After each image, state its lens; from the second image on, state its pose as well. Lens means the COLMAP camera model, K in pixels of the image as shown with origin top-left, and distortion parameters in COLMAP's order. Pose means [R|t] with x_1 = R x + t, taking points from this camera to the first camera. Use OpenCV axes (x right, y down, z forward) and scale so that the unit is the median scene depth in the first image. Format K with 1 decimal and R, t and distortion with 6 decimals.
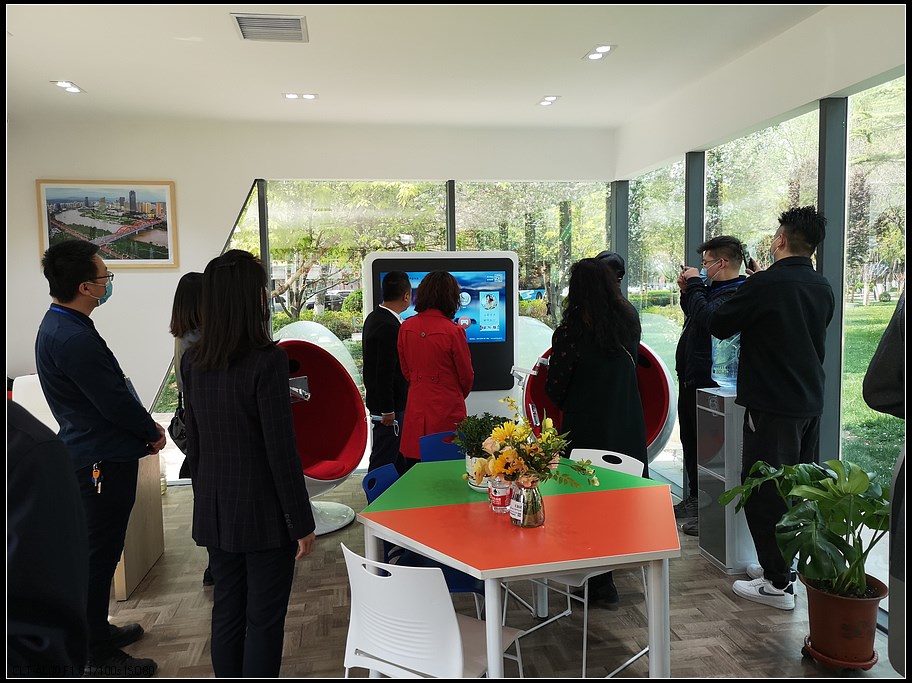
lens RADIAL K [[697.9, 0, 456.0], [0, 697.9, 341.5], [0, 0, 1]] dist [0.076628, -0.074519]
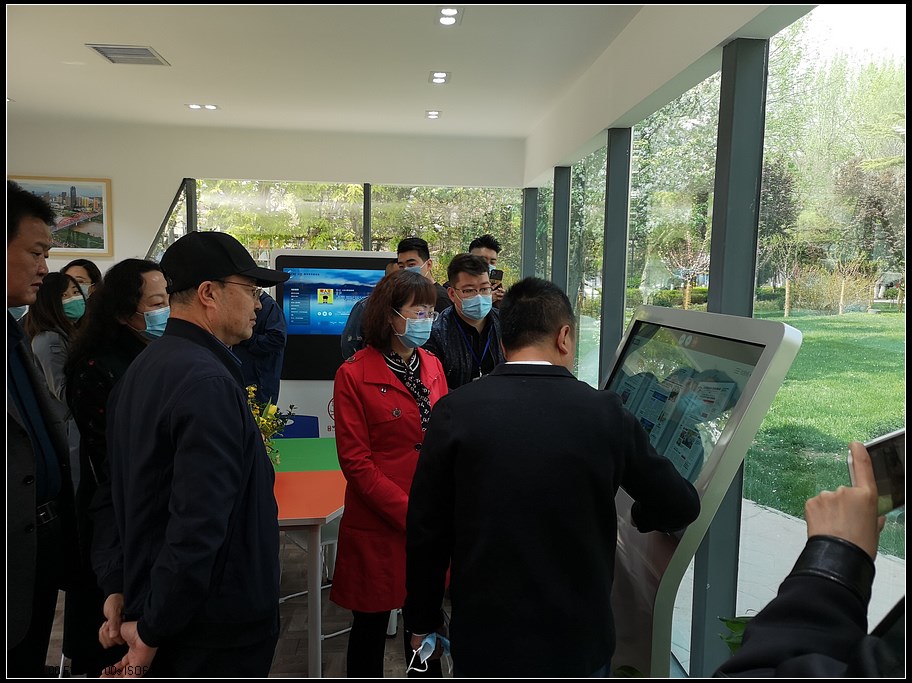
lens RADIAL K [[697.9, 0, 456.0], [0, 697.9, 341.5], [0, 0, 1]] dist [0.076628, -0.074519]
pose [[0.995288, 0.043709, -0.086555, 0.250600], [-0.042228, 0.998930, 0.018869, -0.014882], [0.087287, -0.015125, 0.996068, -0.068015]]
